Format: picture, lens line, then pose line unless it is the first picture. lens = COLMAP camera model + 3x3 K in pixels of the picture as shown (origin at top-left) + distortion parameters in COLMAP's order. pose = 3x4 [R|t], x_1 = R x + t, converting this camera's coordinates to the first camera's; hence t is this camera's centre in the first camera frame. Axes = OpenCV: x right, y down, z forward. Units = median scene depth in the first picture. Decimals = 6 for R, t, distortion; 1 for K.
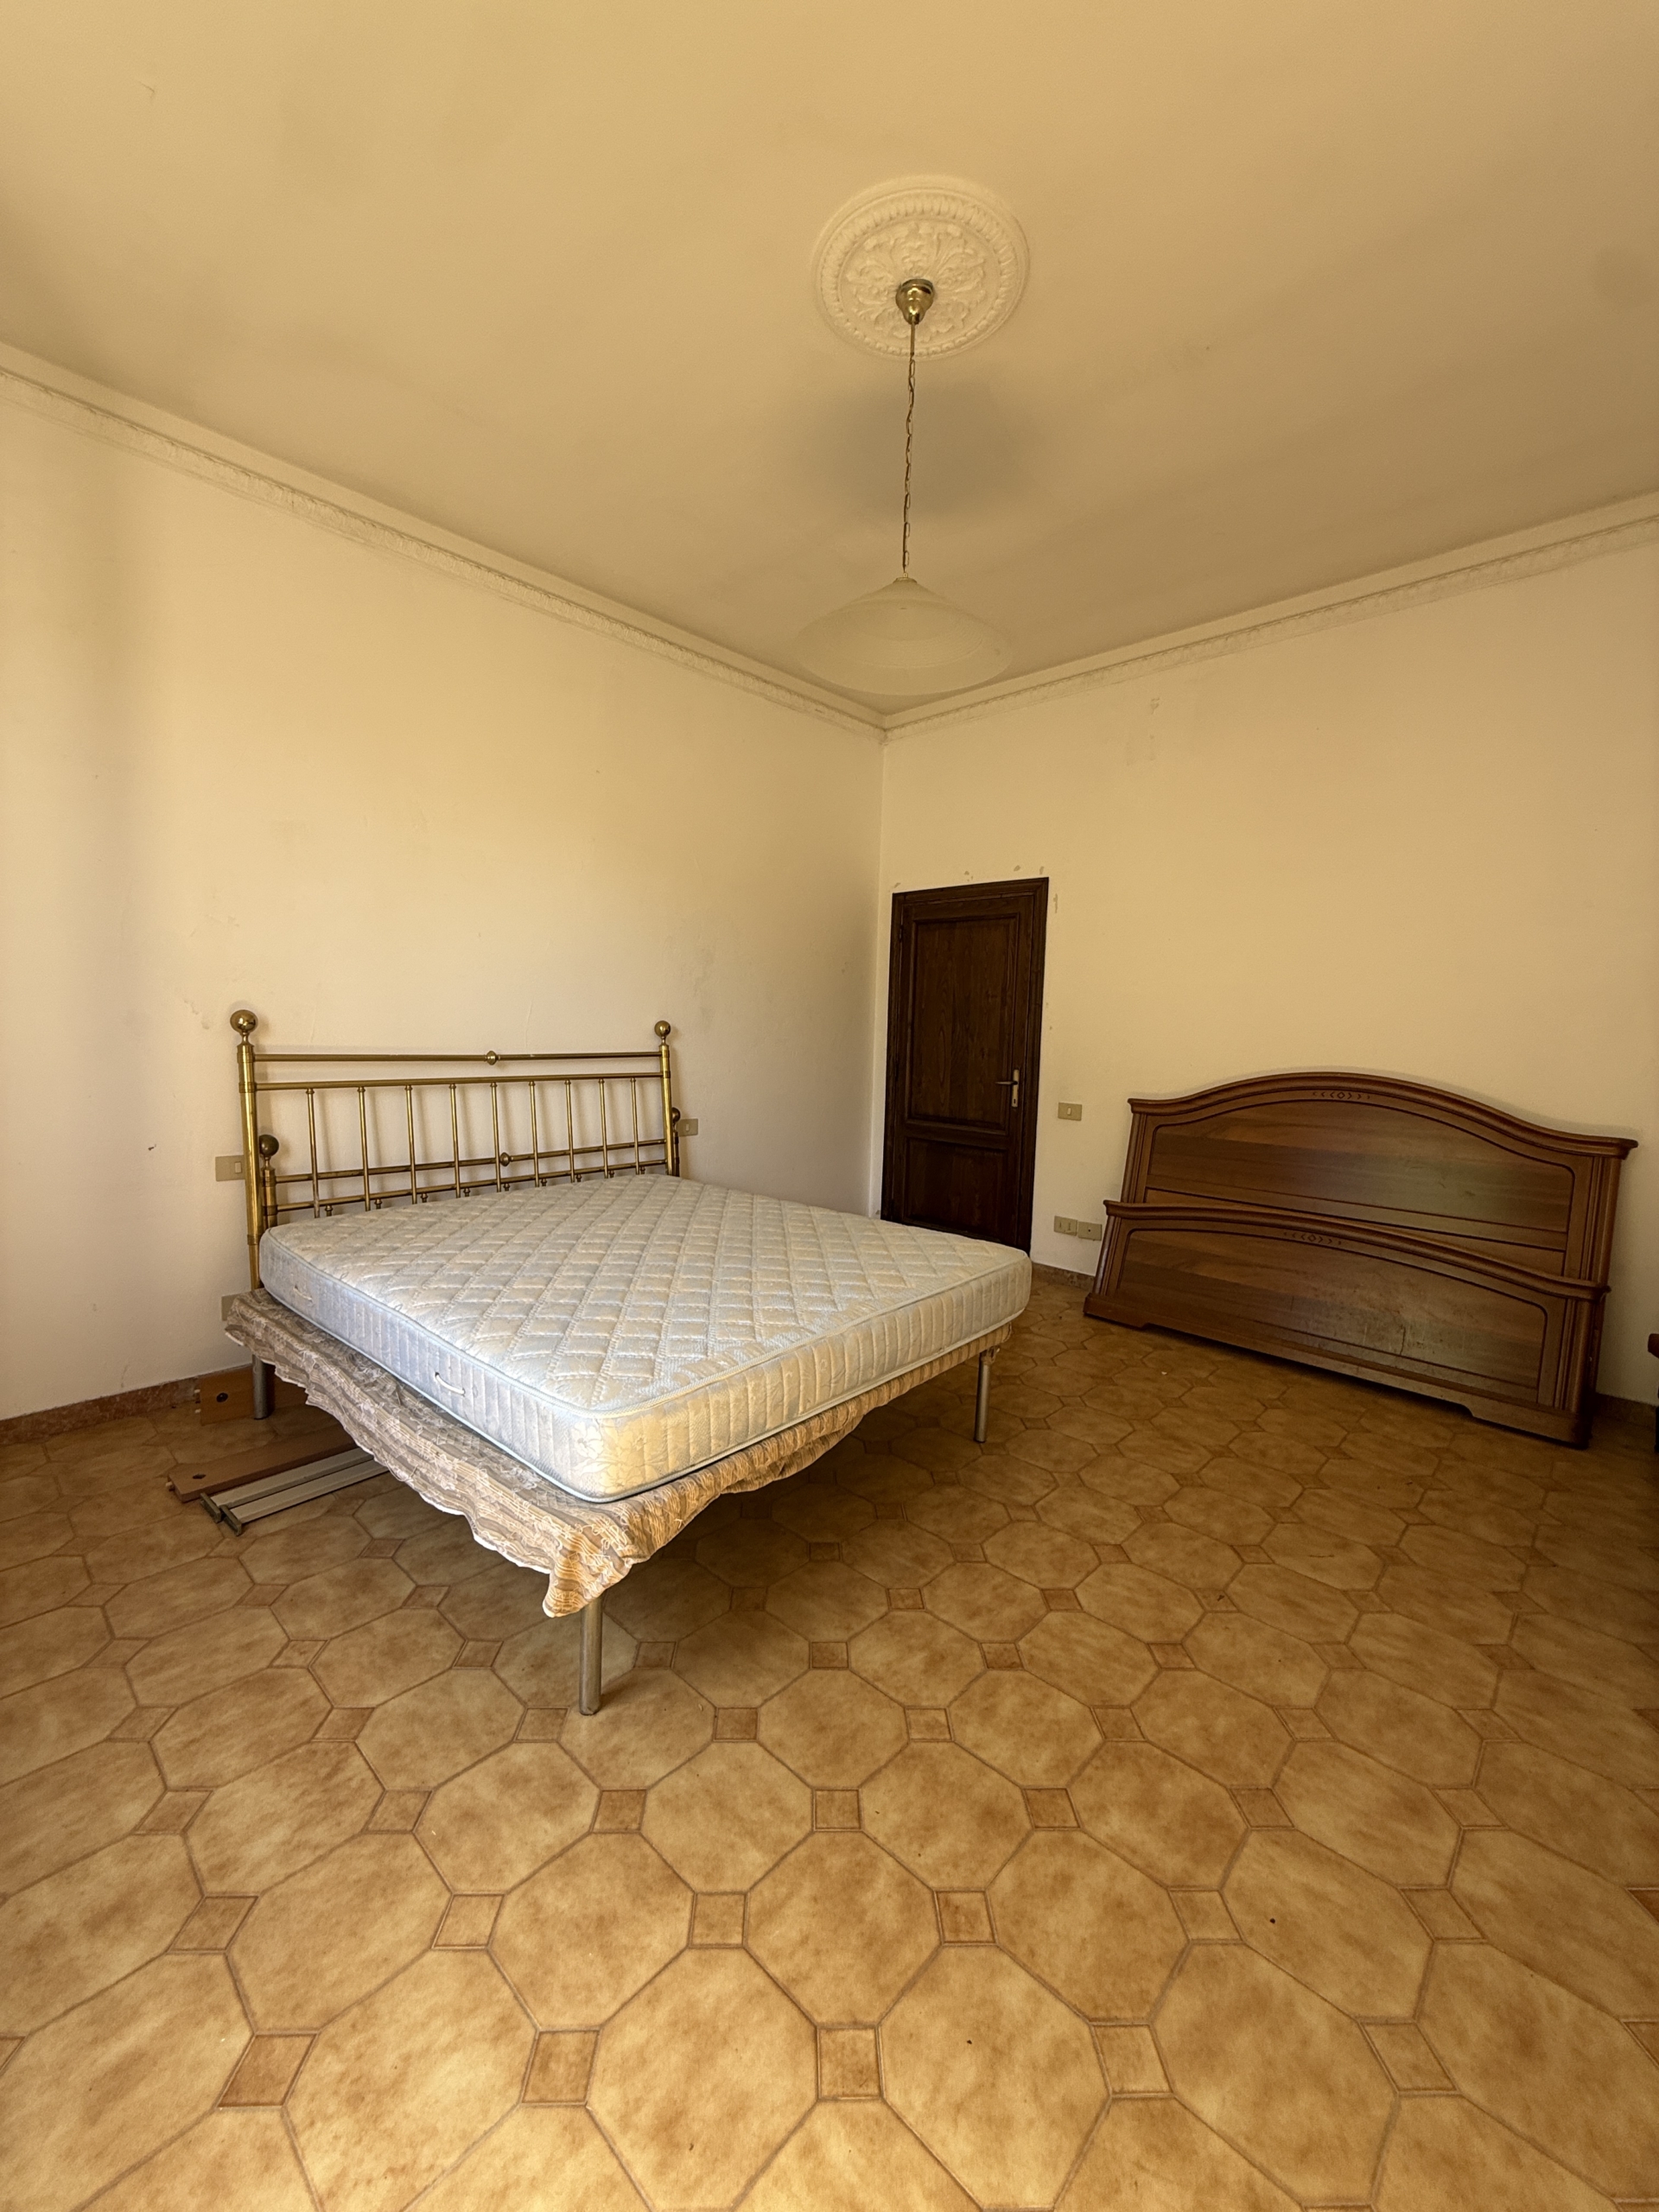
lens RADIAL K [[876.4, 0, 829.5], [0, 876.4, 1106.0], [0, 0, 1]] dist [-0.002717, -0.000215]
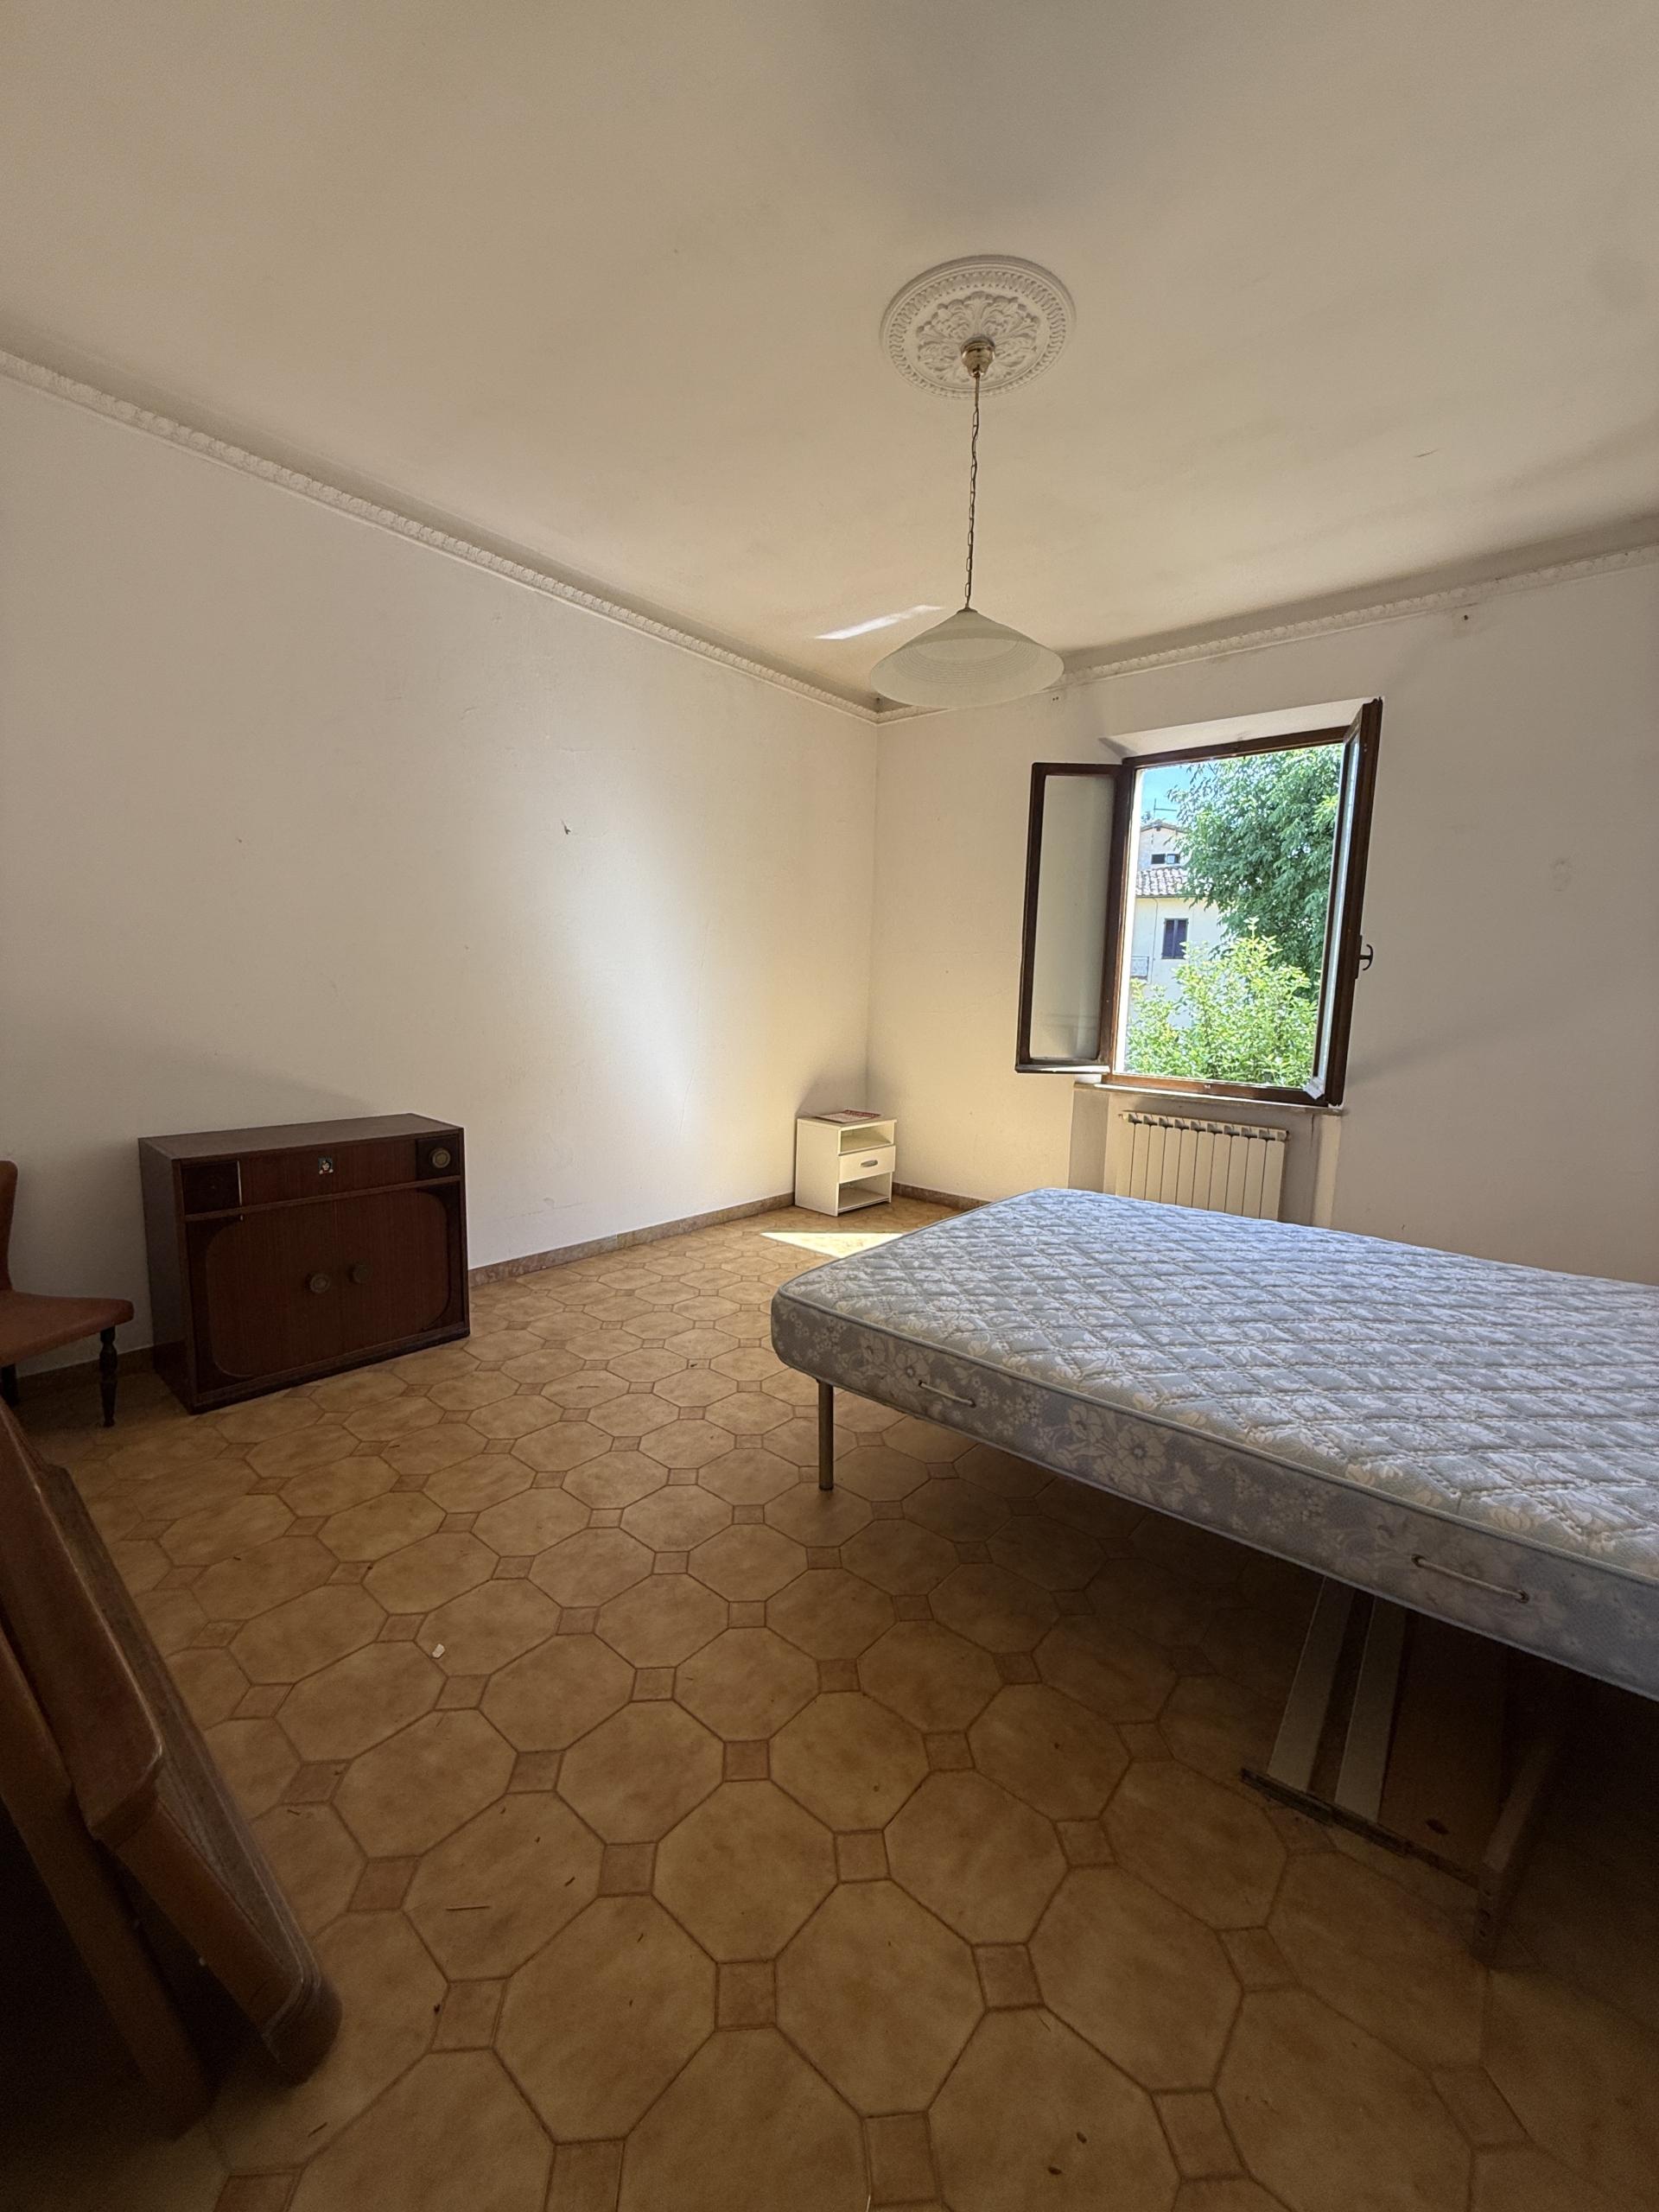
lens RADIAL K [[876.4, 0, 829.5], [0, 876.4, 1106.0], [0, 0, 1]] dist [-0.002717, -0.000215]
pose [[-0.997032, -0.045455, -0.062141, 0.301547], [-0.058549, 0.971765, 0.228569, -0.223262], [0.049997, 0.231529, -0.971542, 2.218953]]
